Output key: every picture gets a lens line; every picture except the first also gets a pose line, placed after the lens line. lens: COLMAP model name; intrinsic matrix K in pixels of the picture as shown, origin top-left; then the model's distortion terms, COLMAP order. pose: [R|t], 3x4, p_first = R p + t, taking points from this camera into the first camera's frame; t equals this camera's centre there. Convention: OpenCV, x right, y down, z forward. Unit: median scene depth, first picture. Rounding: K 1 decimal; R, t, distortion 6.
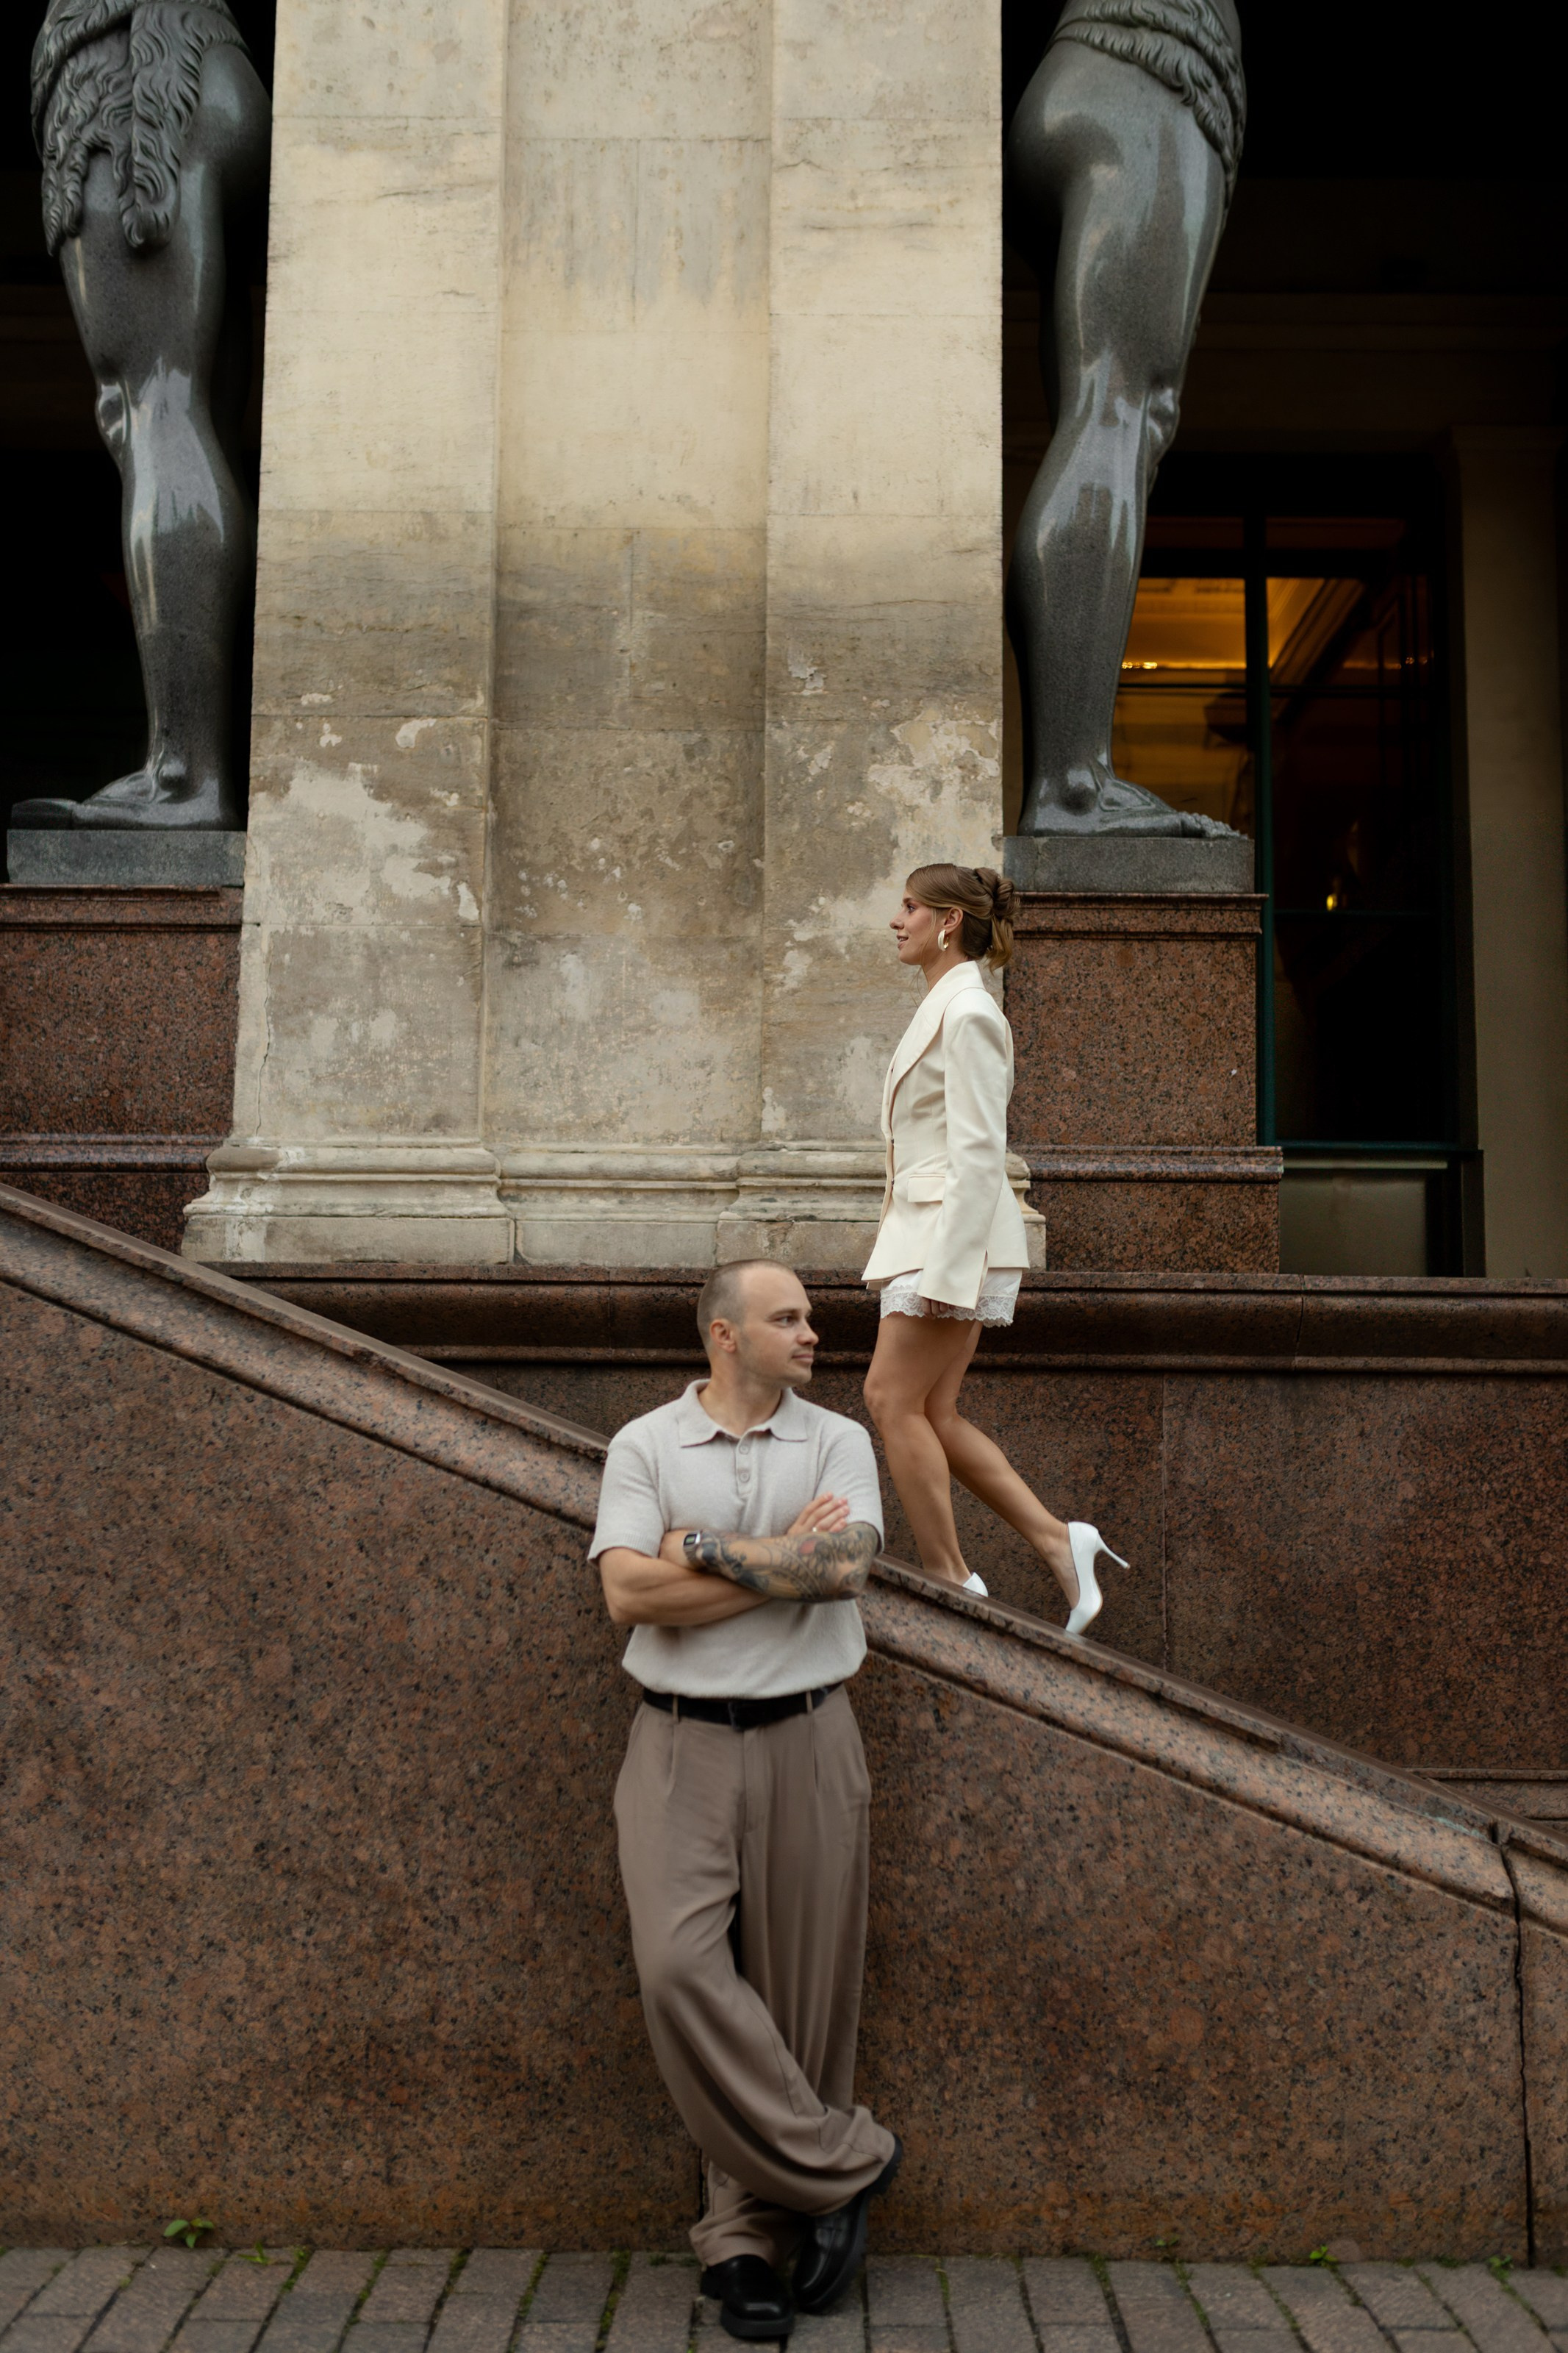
lens RADIAL K [[2622.4, 0, 785.5], [0, 2622.4, 1220.6], [0, 0, 1]] dist [-0.012456, 0.021100]
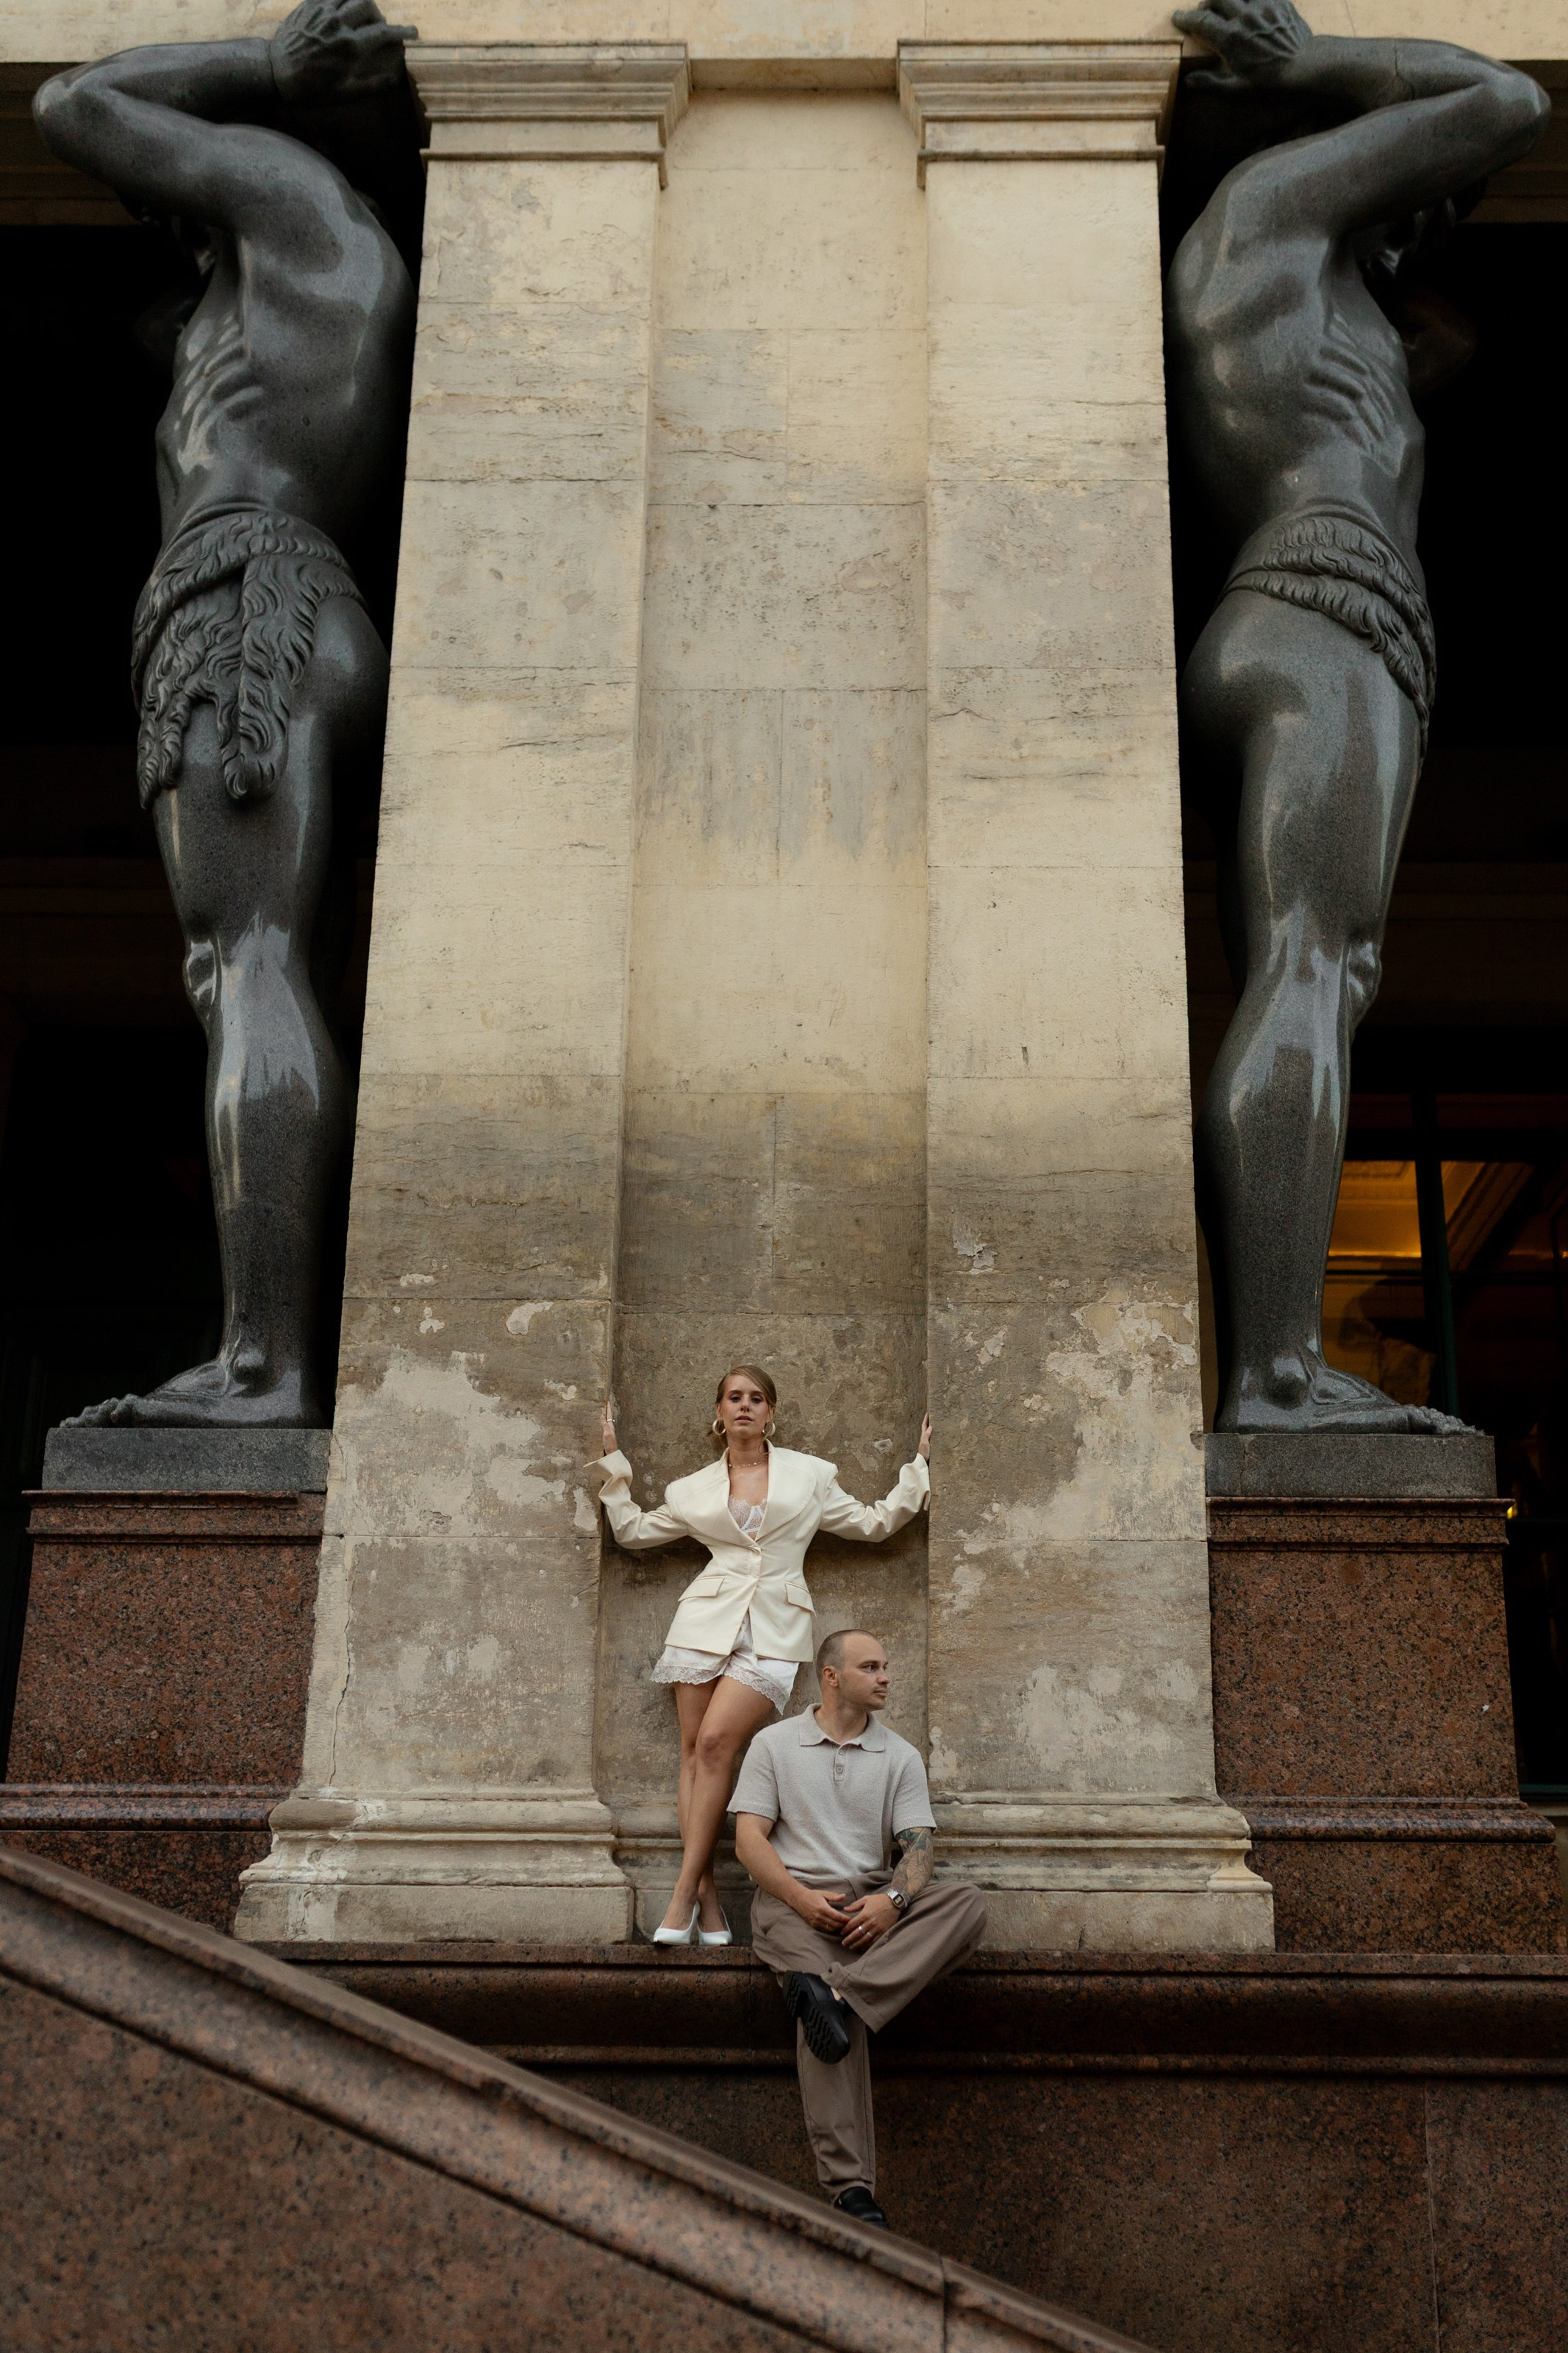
lens RADIAL K [[2622.4, 0, 785.5], [0, 2622.4, 1220.6], [0, 0, 1]] dist [-0.012456, 0.021100]
pose [[0.999999, -0.001597, 0.000060, -0.055497], [0.001567, 0.972700, -0.232060, -0.013632], [0.000312, 0.232060, 0.972702, 0.138294]]
